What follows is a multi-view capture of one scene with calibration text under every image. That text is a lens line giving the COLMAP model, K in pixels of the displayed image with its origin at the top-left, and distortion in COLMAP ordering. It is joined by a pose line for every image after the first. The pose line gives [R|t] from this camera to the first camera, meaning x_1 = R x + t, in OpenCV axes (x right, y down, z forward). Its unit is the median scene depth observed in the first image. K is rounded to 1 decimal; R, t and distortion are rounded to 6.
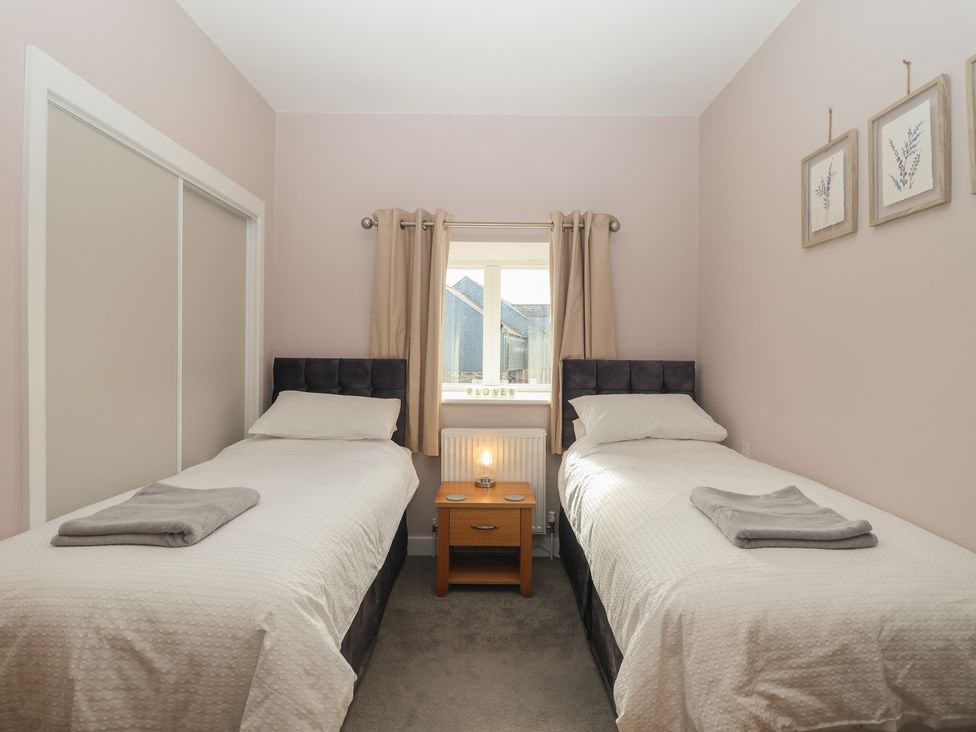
lens RADIAL K [[510.0, 0, 482.7], [0, 510.0, 365.9], [0, 0, 1]] dist [0.005003, -0.004424]
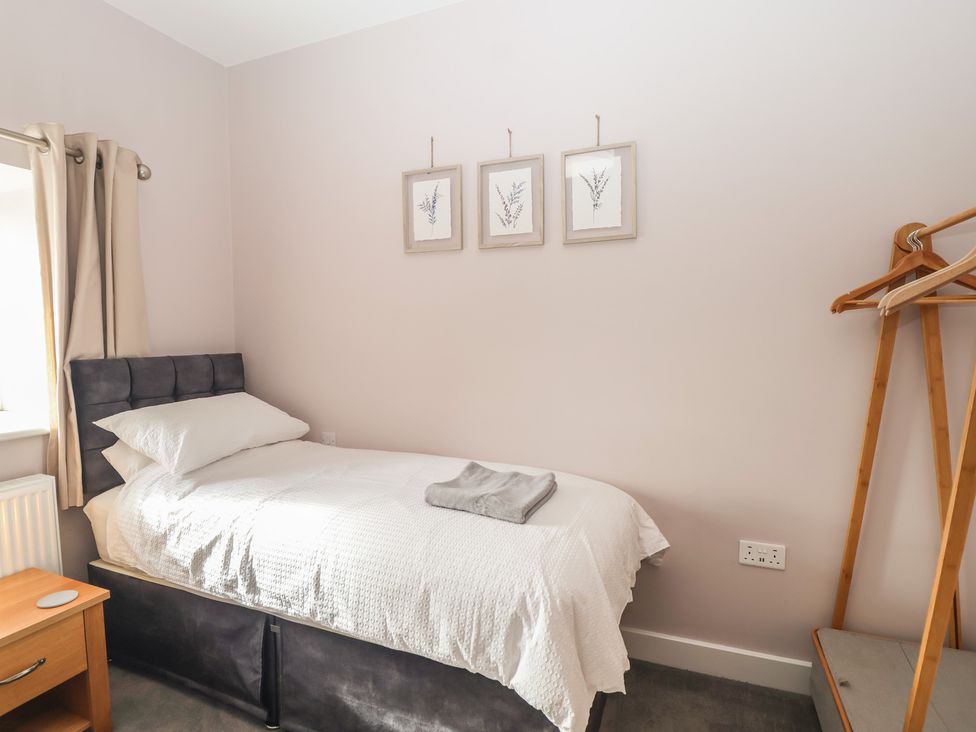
lens RADIAL K [[510.0, 0, 484.2], [0, 510.0, 369.0], [0, 0, 1]] dist [0.005003, -0.004424]
pose [[0.381885, -0.076638, 0.921027, -0.342417], [0.027357, 0.997057, 0.071622, -0.048777], [-0.923805, -0.002155, 0.382857, 0.385764]]
